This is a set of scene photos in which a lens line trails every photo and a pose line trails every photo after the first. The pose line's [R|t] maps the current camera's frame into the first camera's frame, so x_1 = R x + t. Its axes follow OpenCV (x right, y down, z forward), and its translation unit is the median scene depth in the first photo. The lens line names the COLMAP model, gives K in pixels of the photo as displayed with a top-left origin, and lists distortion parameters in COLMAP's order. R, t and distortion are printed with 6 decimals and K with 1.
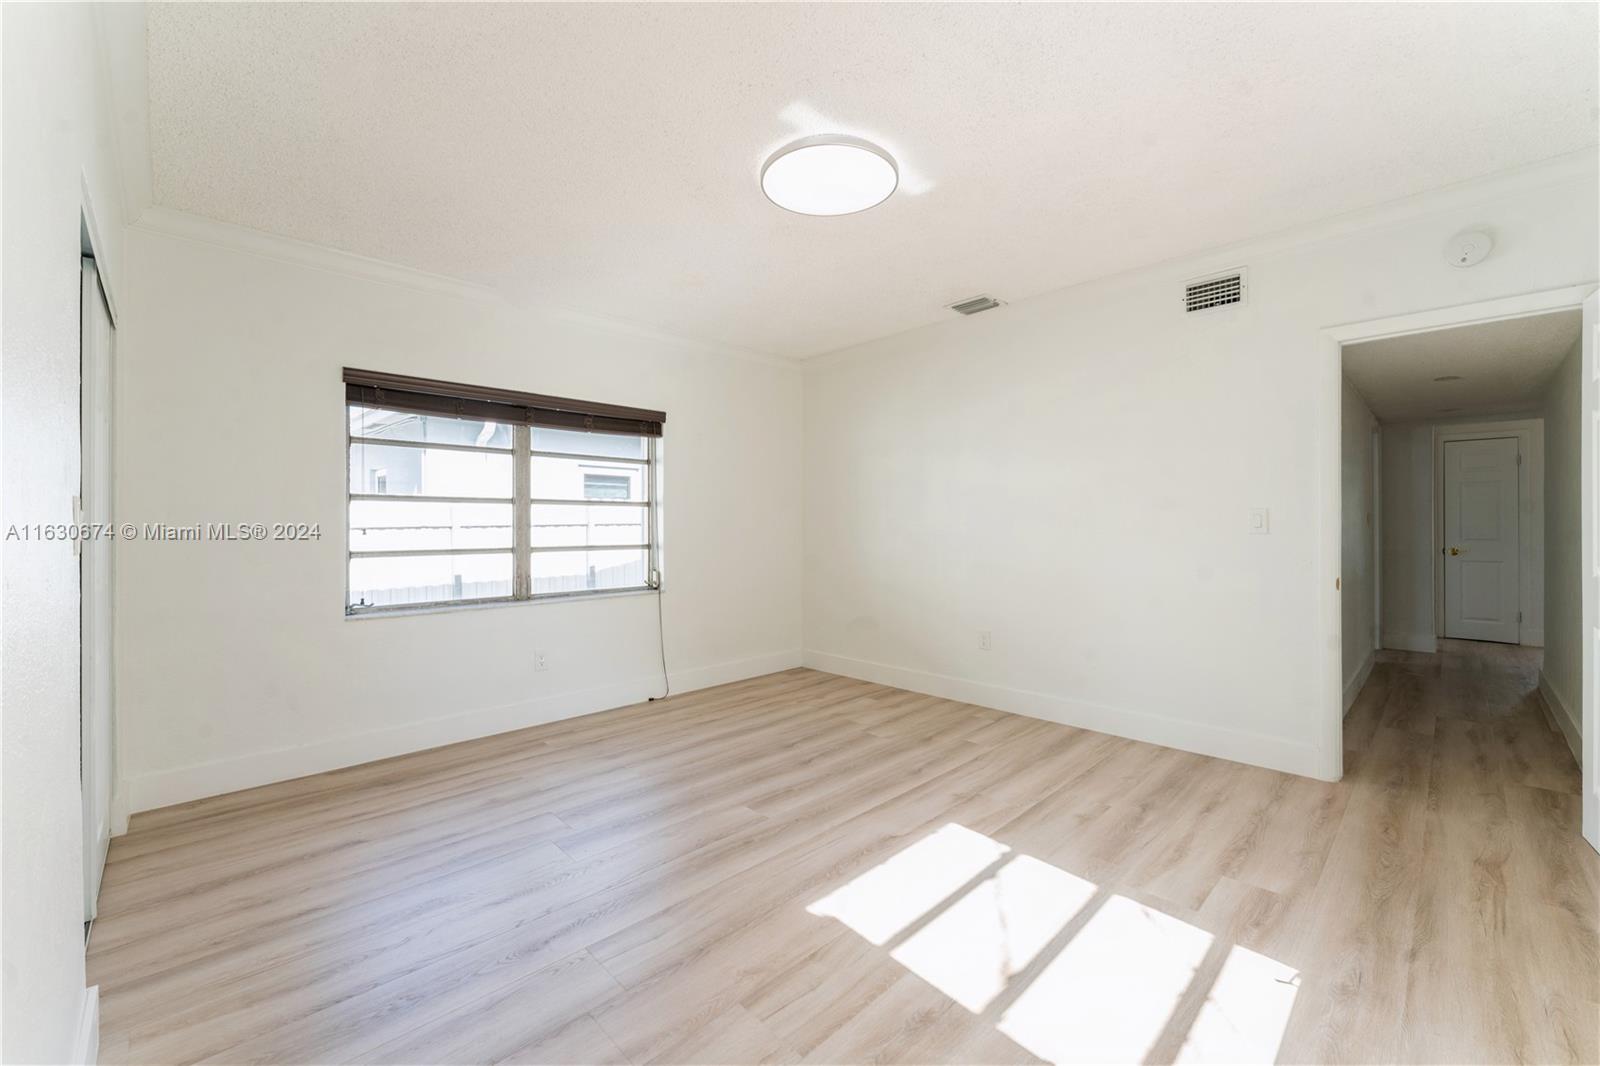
lens RADIAL K [[651.4, 0, 804.7], [0, 651.4, 526.6], [0, 0, 1]] dist [0.002280, 0.000175]
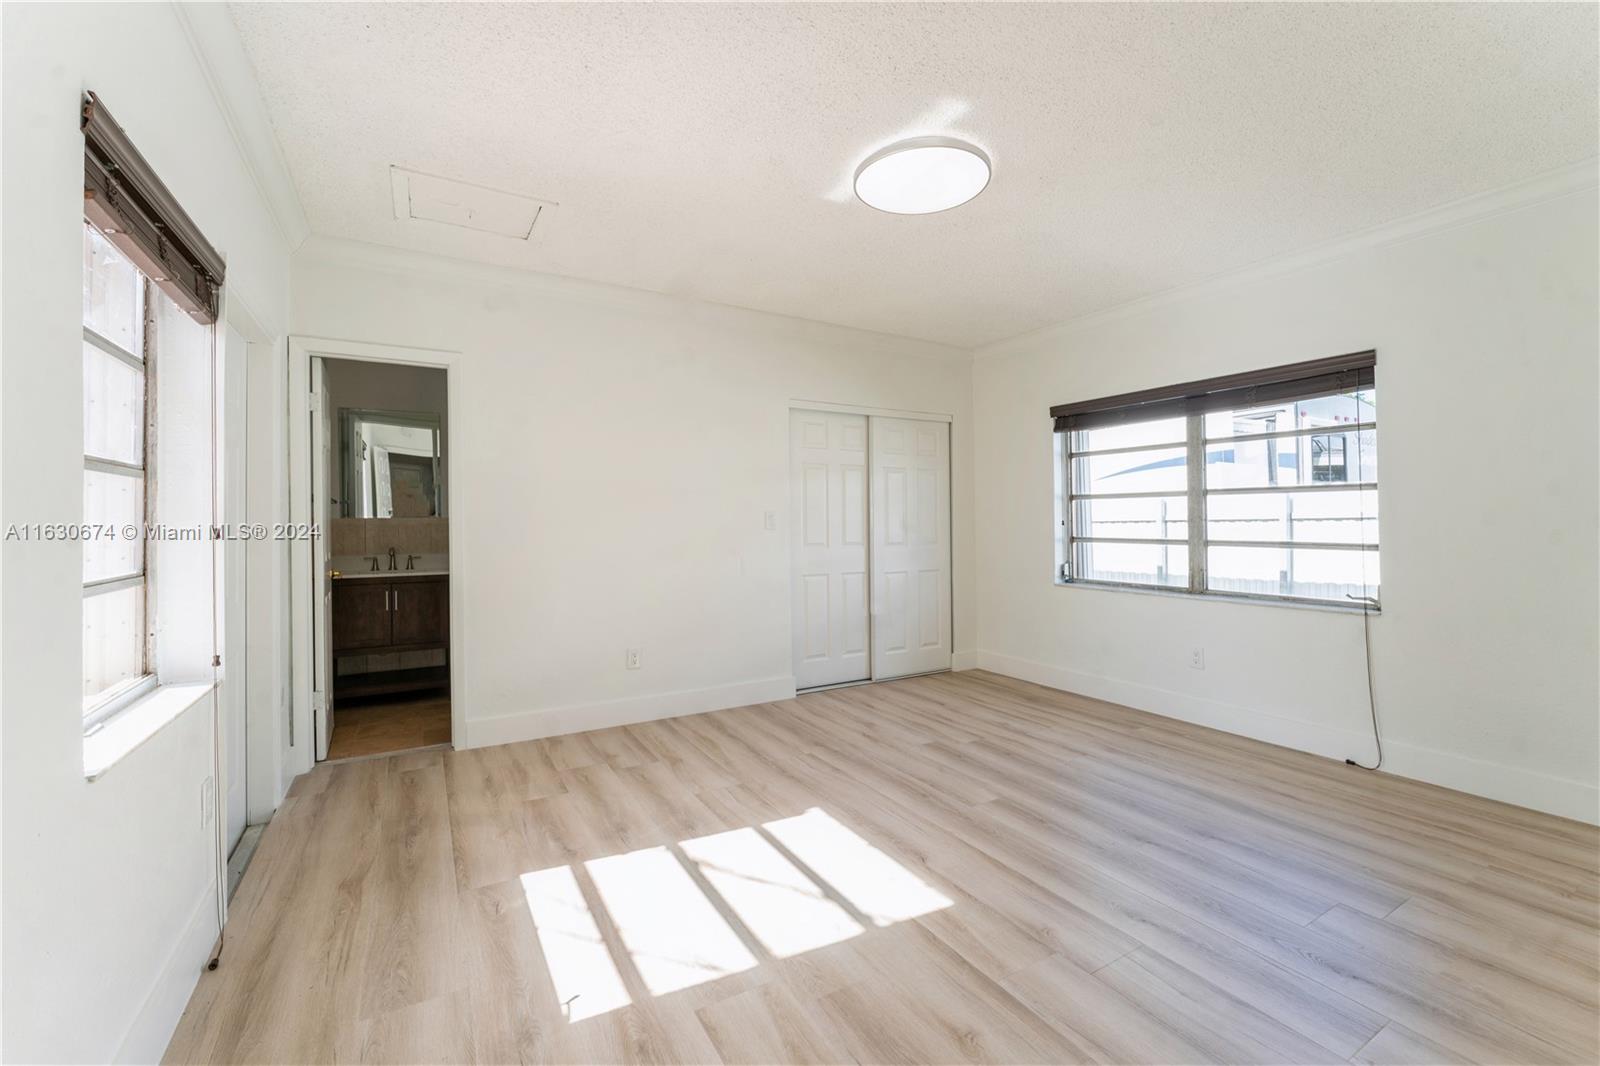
lens RADIAL K [[662.7, 0, 800.0], [0, 662.7, 533.0], [0, 0, 1]] dist [-0.008802, 0.000430]
pose [[-0.253761, 0.020713, -0.967045, 0.795007], [0.004046, 0.999785, 0.020352, -0.001541], [0.967258, 0.001252, -0.253790, 0.793908]]
